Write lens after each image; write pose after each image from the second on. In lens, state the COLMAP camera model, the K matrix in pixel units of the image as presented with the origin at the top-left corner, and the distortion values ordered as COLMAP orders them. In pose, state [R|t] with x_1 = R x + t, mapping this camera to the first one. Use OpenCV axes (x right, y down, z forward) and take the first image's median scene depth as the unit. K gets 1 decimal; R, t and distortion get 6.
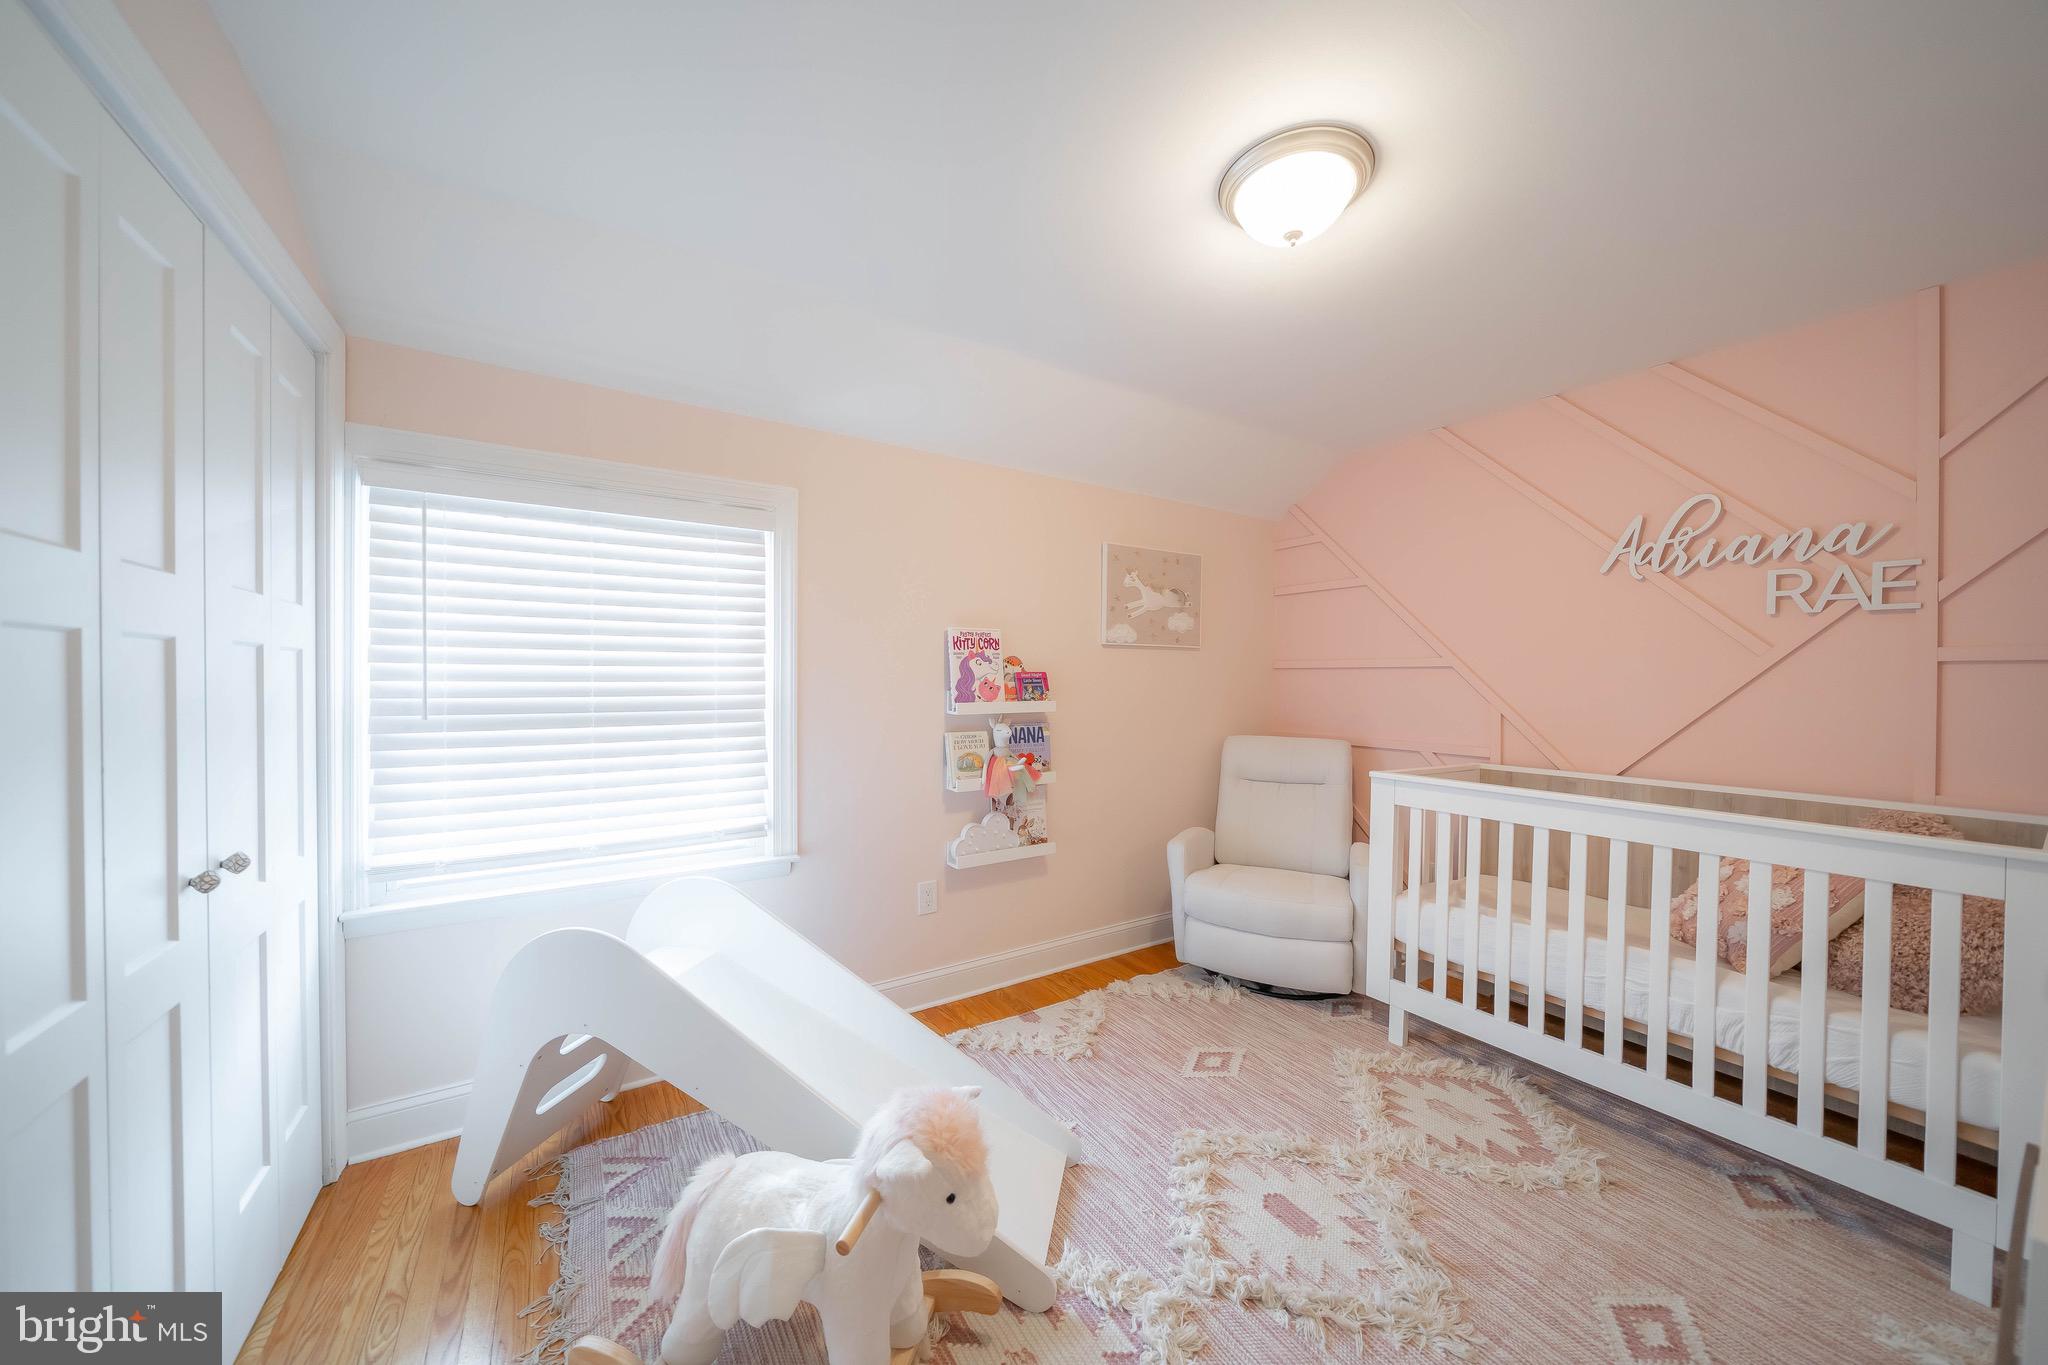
lens RADIAL K [[698.8, 0, 1024.0], [0, 698.8, 682.5], [0, 0, 1]] dist [-0.000284, 0.000096]
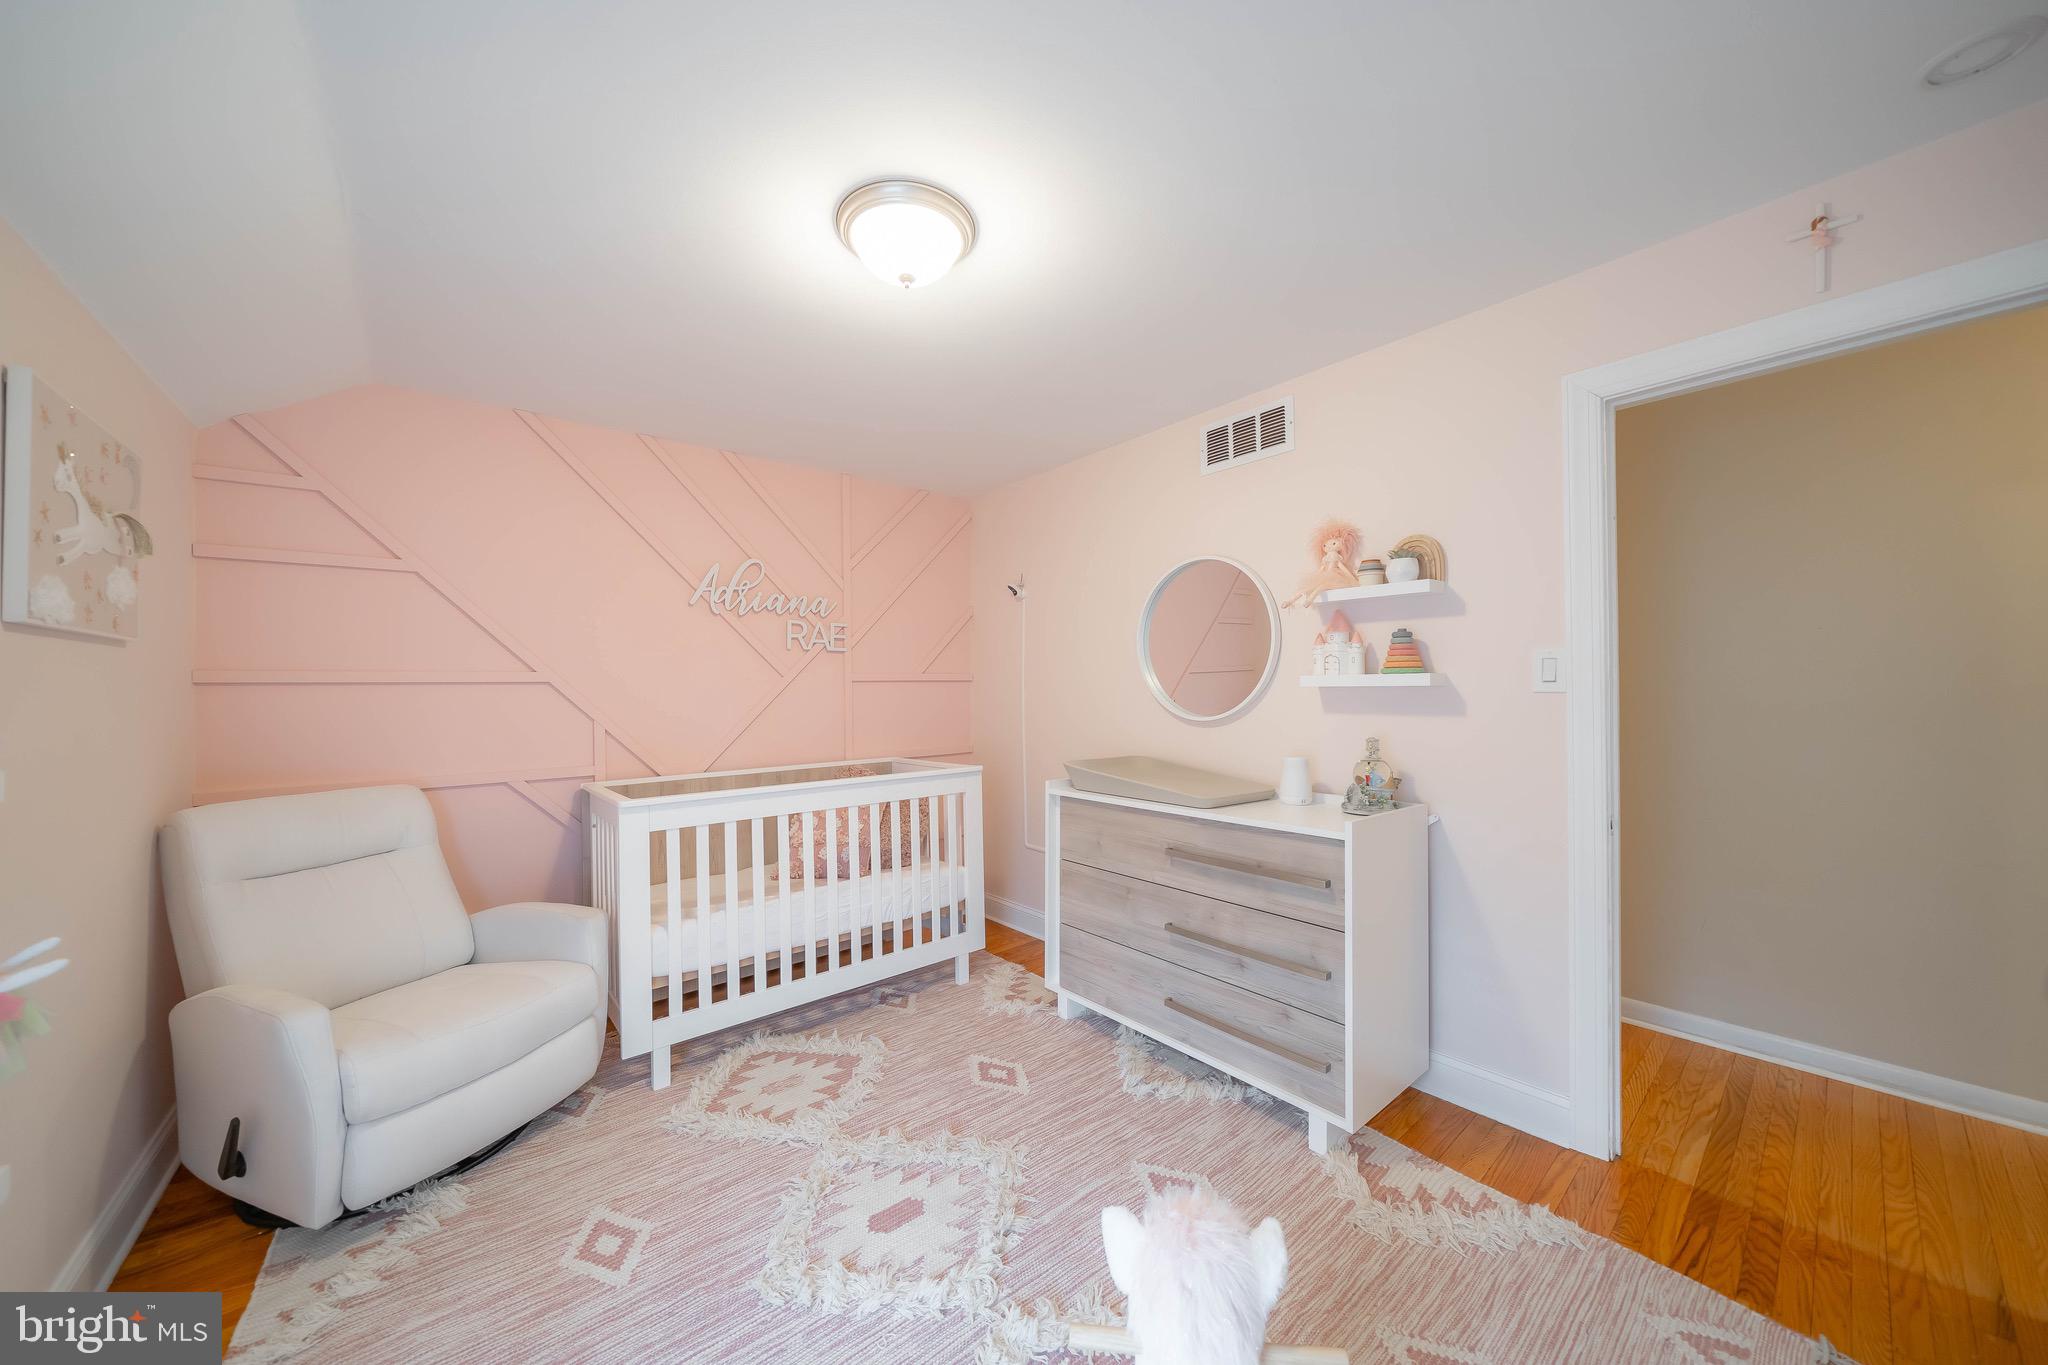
lens RADIAL K [[698.8, 0, 1024.0], [0, 698.8, 682.5], [0, 0, 1]] dist [-0.000284, 0.000096]
pose [[-0.114853, 0.000409, 0.993382, -0.516698], [0.015351, 0.999881, 0.001364, -0.019280], [-0.993264, 0.015406, -0.114845, 0.712033]]
